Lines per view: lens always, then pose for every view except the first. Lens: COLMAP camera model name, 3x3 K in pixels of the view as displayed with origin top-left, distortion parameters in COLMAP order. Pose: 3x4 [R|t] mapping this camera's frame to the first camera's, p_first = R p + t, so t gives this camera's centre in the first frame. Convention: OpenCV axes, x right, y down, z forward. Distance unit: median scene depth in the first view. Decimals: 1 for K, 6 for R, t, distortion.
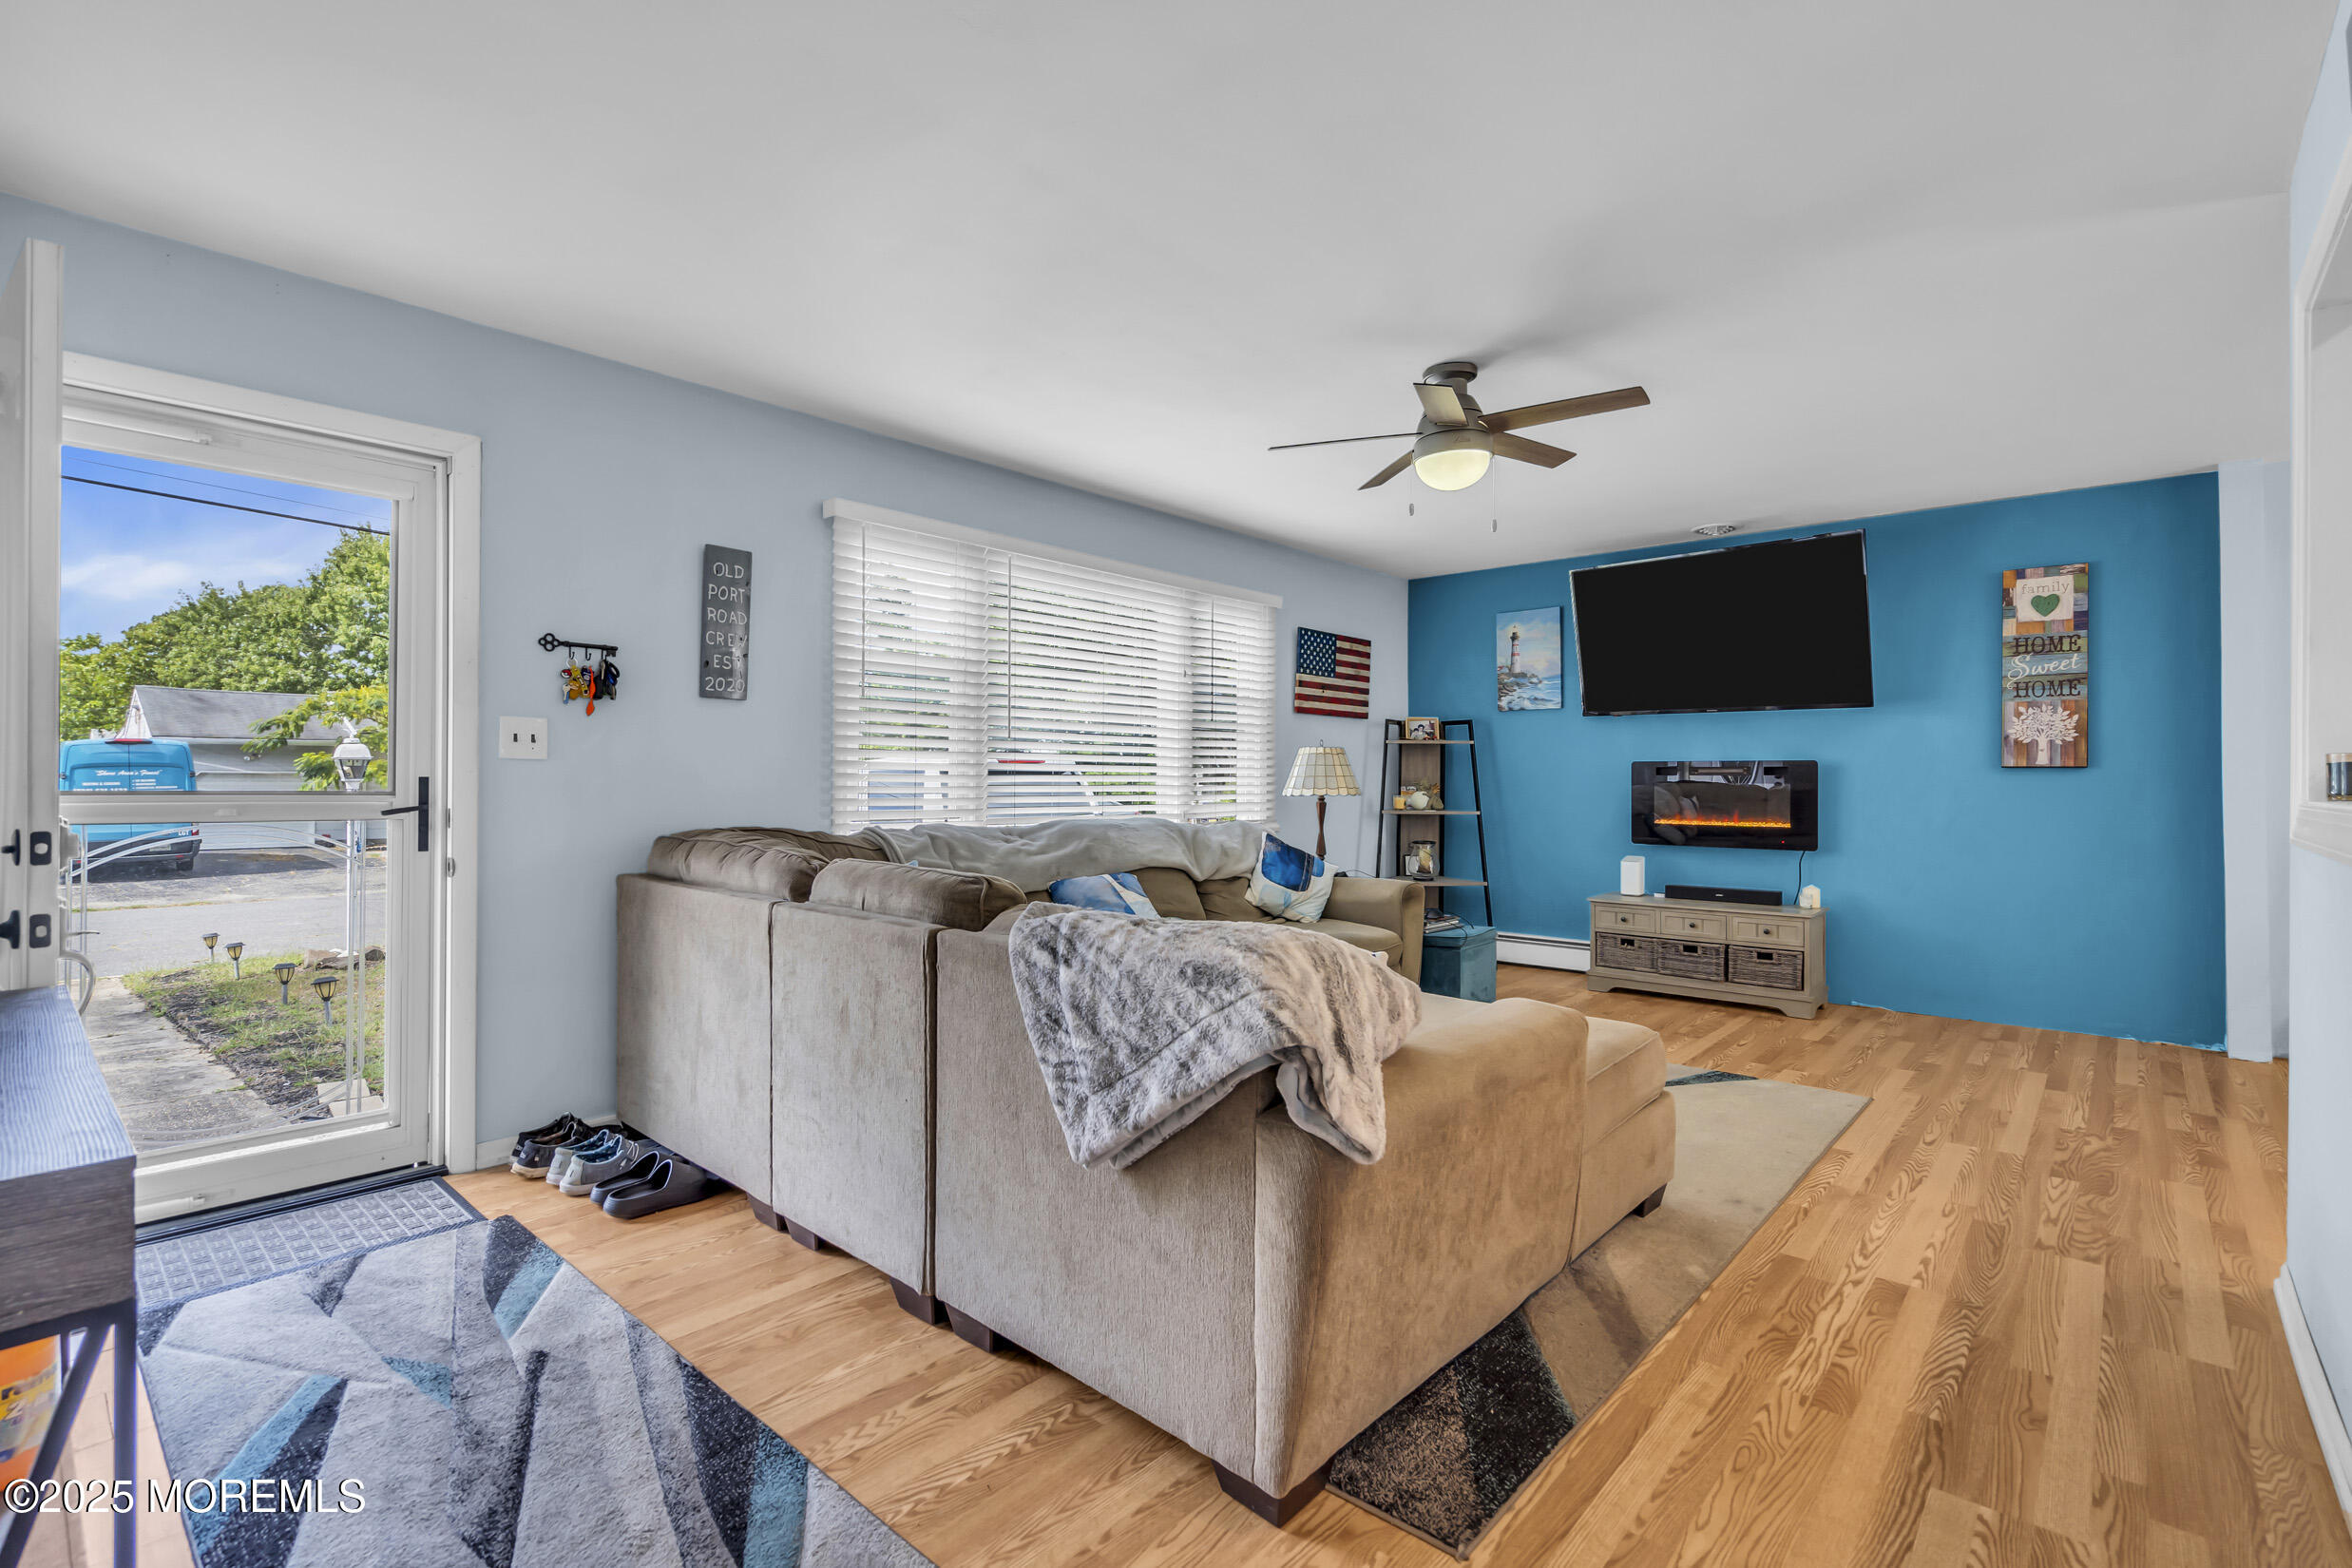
lens RADIAL K [[1068.6, 0, 1178.2], [0, 1068.6, 781.2], [0, 0, 1]] dist [-0.000523, 0.001457]
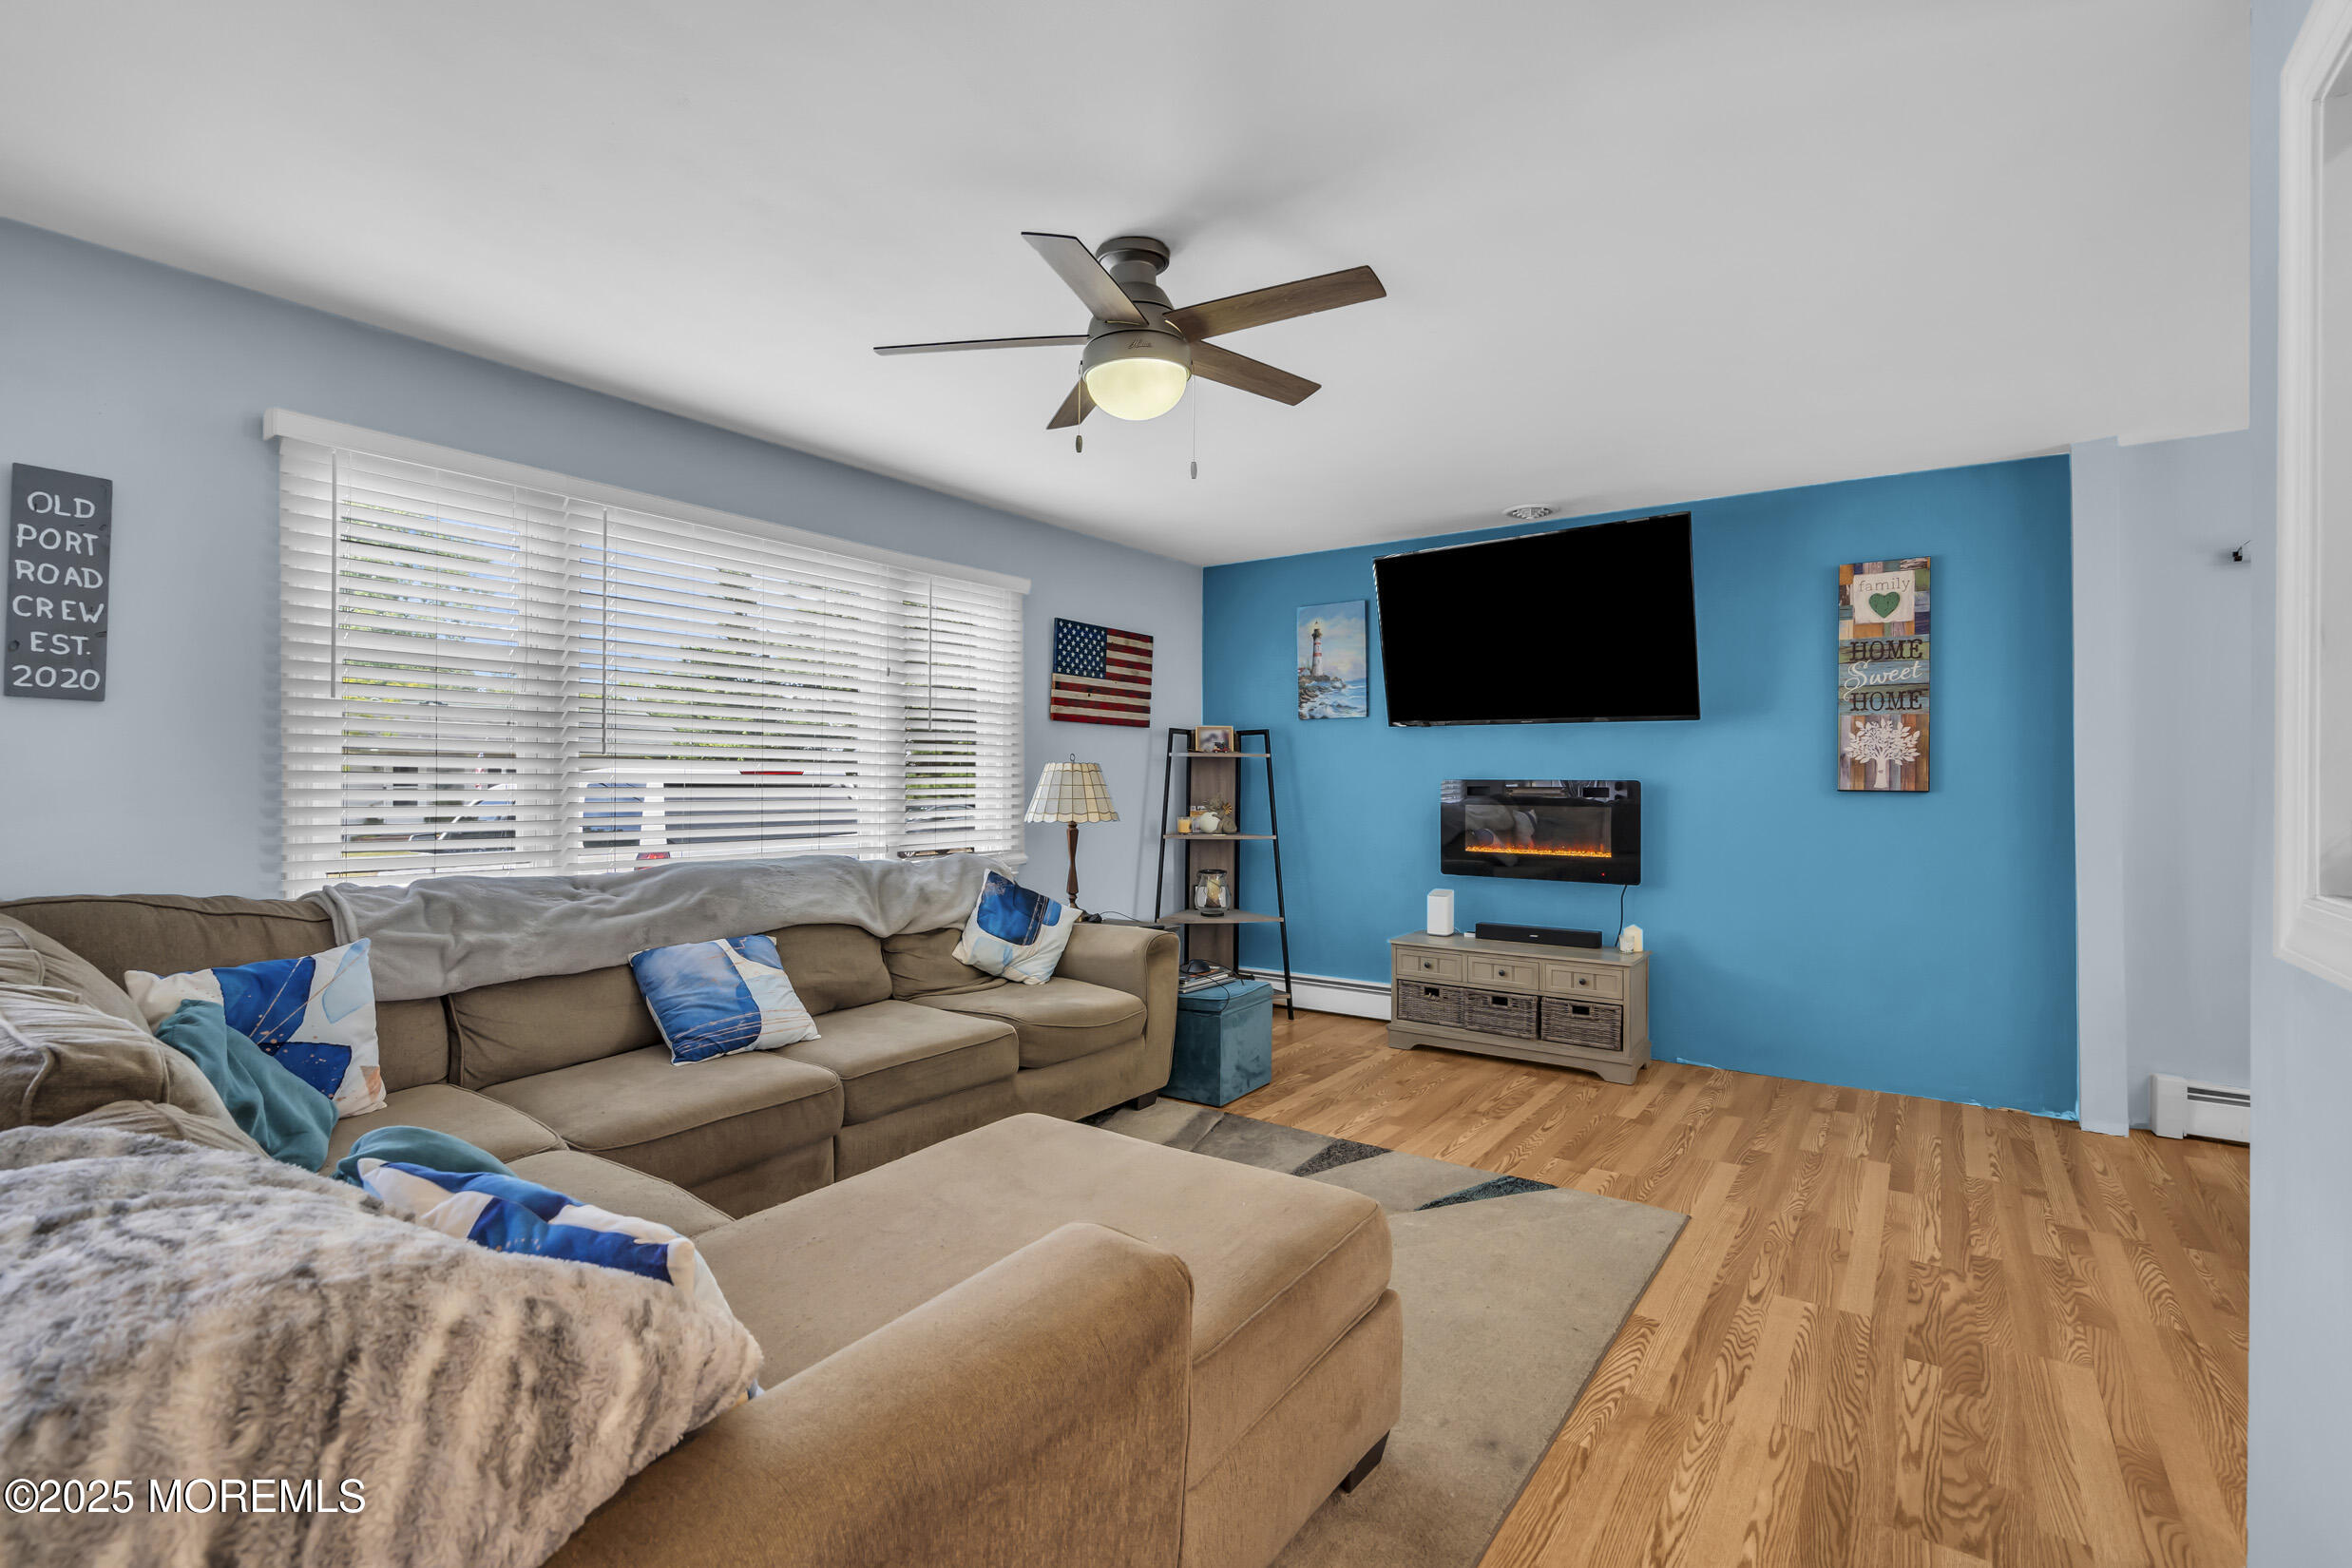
lens RADIAL K [[1068.6, 0, 1178.2], [0, 1068.6, 781.2], [0, 0, 1]] dist [-0.000523, 0.001457]
pose [[0.994046, 0.001372, 0.108956, 0.144618], [-0.001262, 0.999999, -0.001073, -0.019451], [-0.108958, 0.000929, 0.994046, 0.197279]]
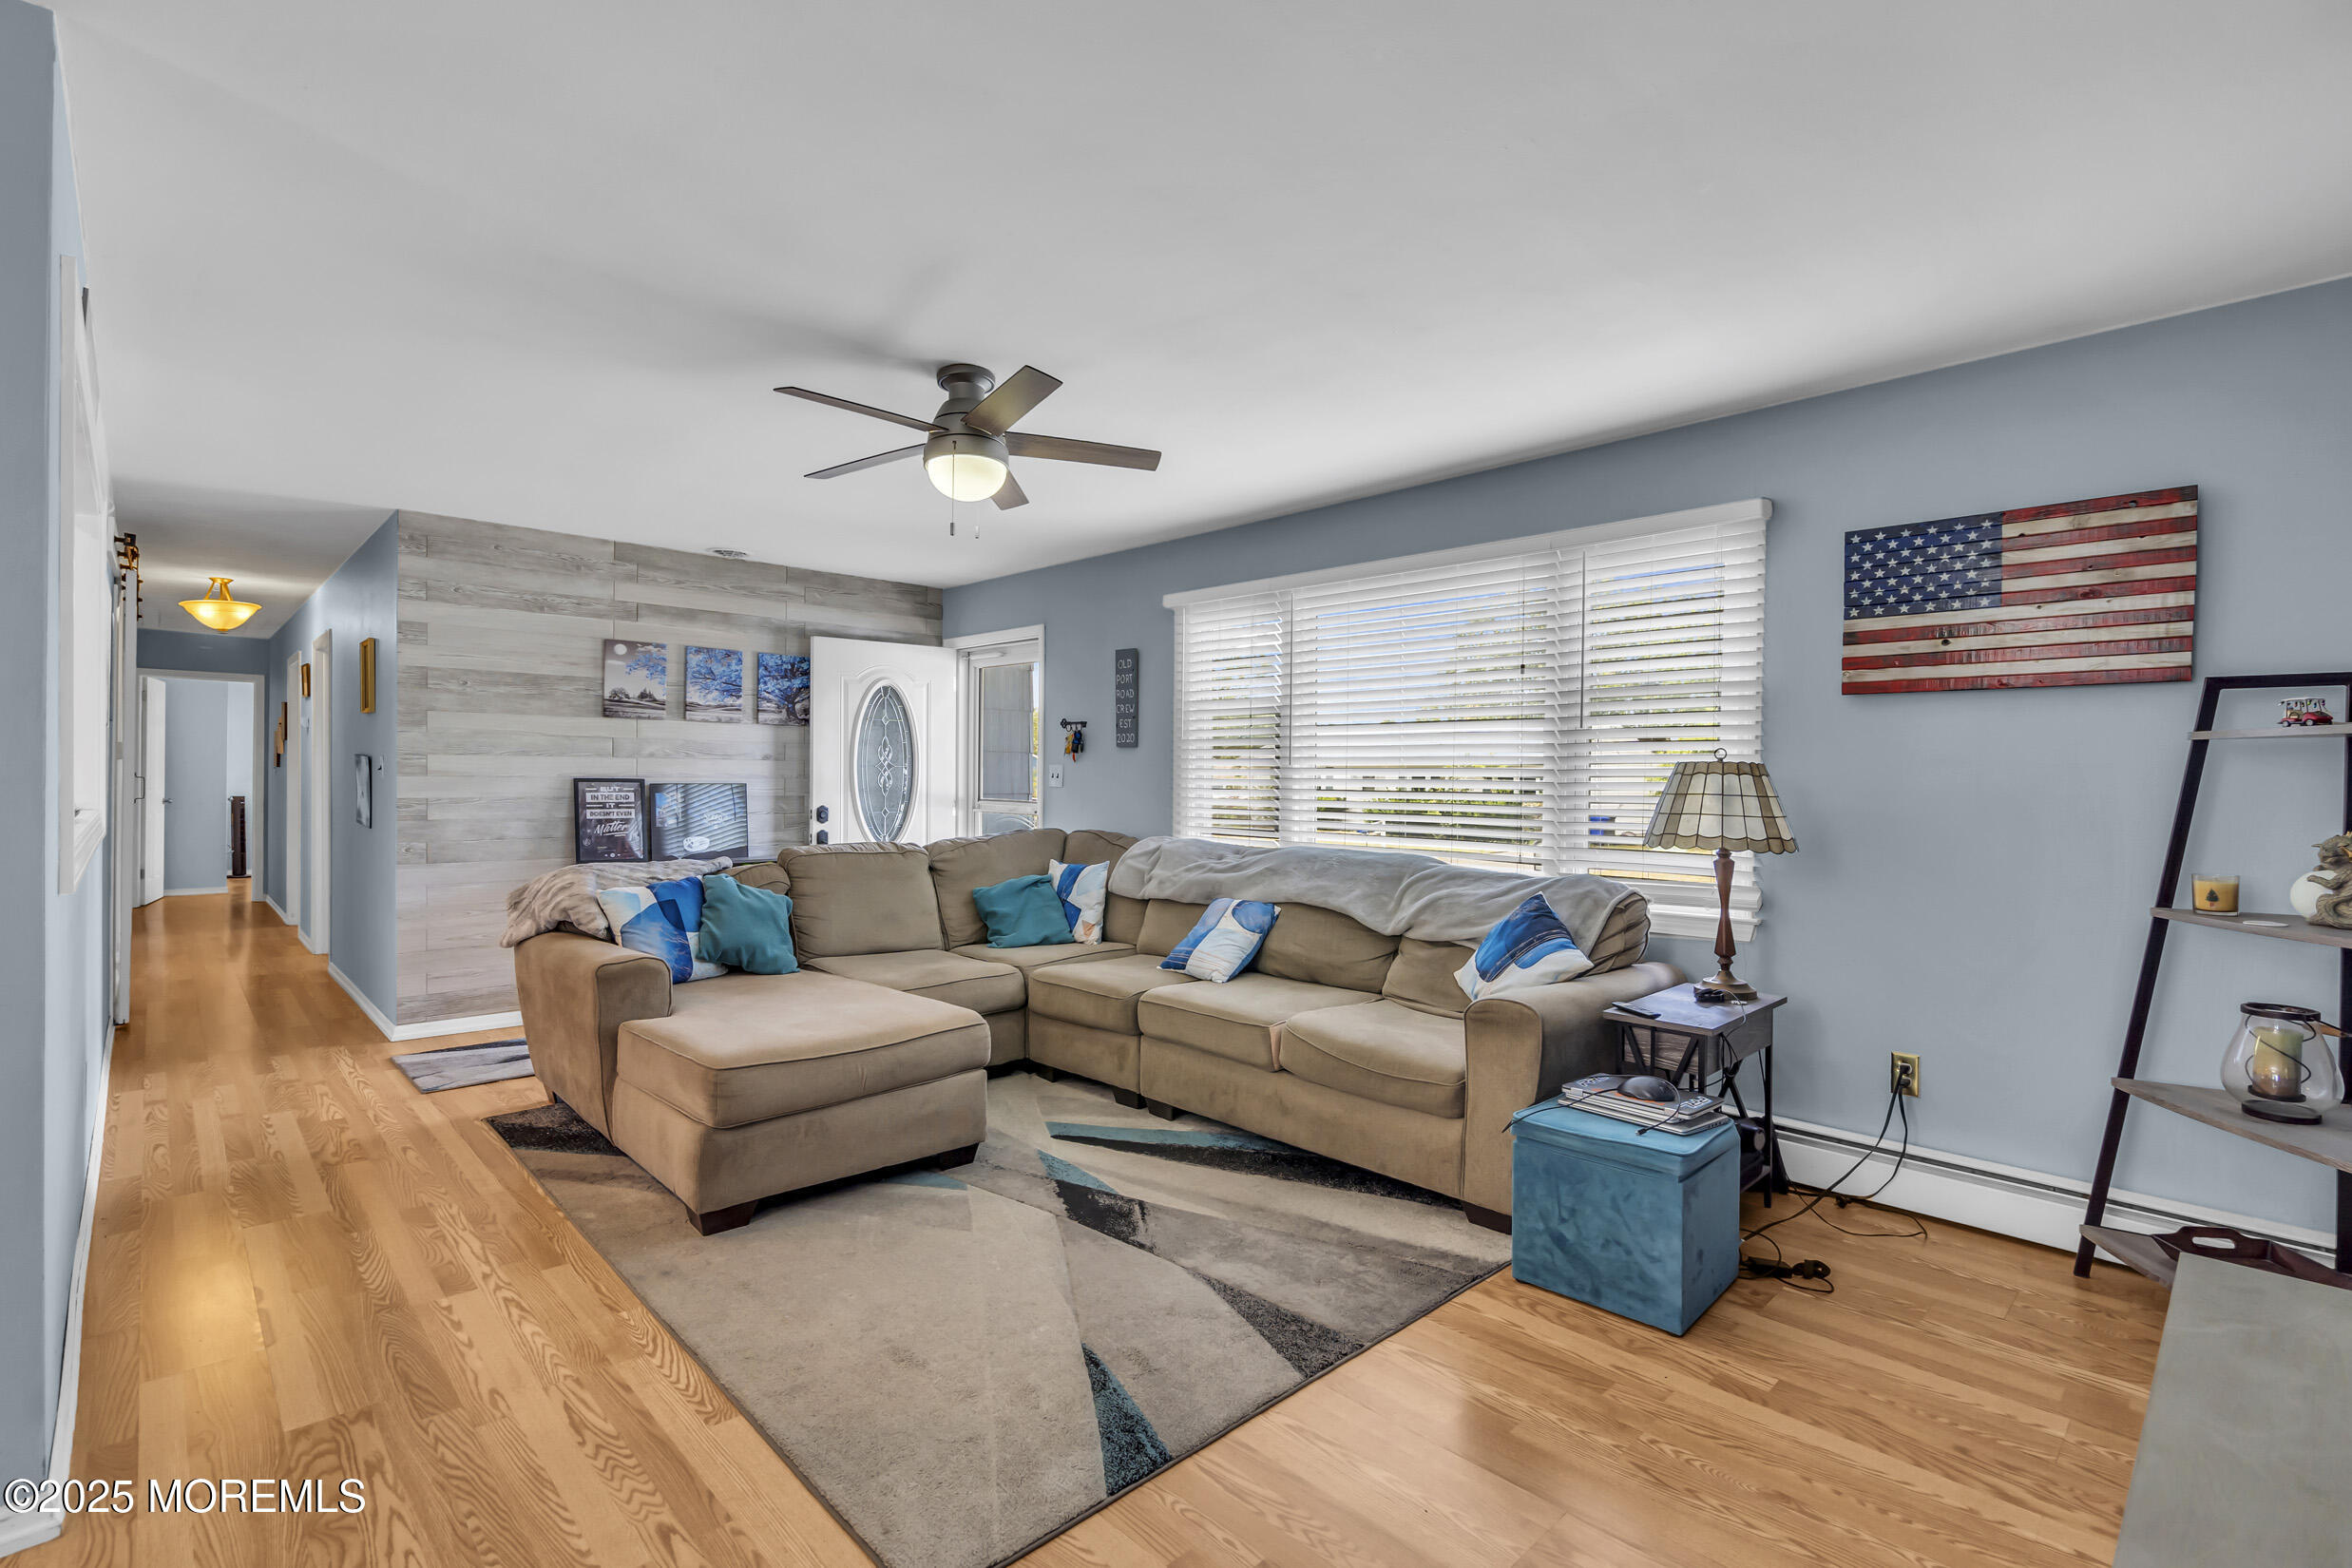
lens RADIAL K [[1077.9, 0, 1181.5], [0, 1077.9, 780.7], [0, 0, 1]] dist [-0.000789, -0.000549]
pose [[-0.076595, -0.002469, -0.997059, 0.827402], [-0.012974, 0.999915, -0.001479, -0.019979], [0.996978, 0.012823, -0.076621, 0.881673]]
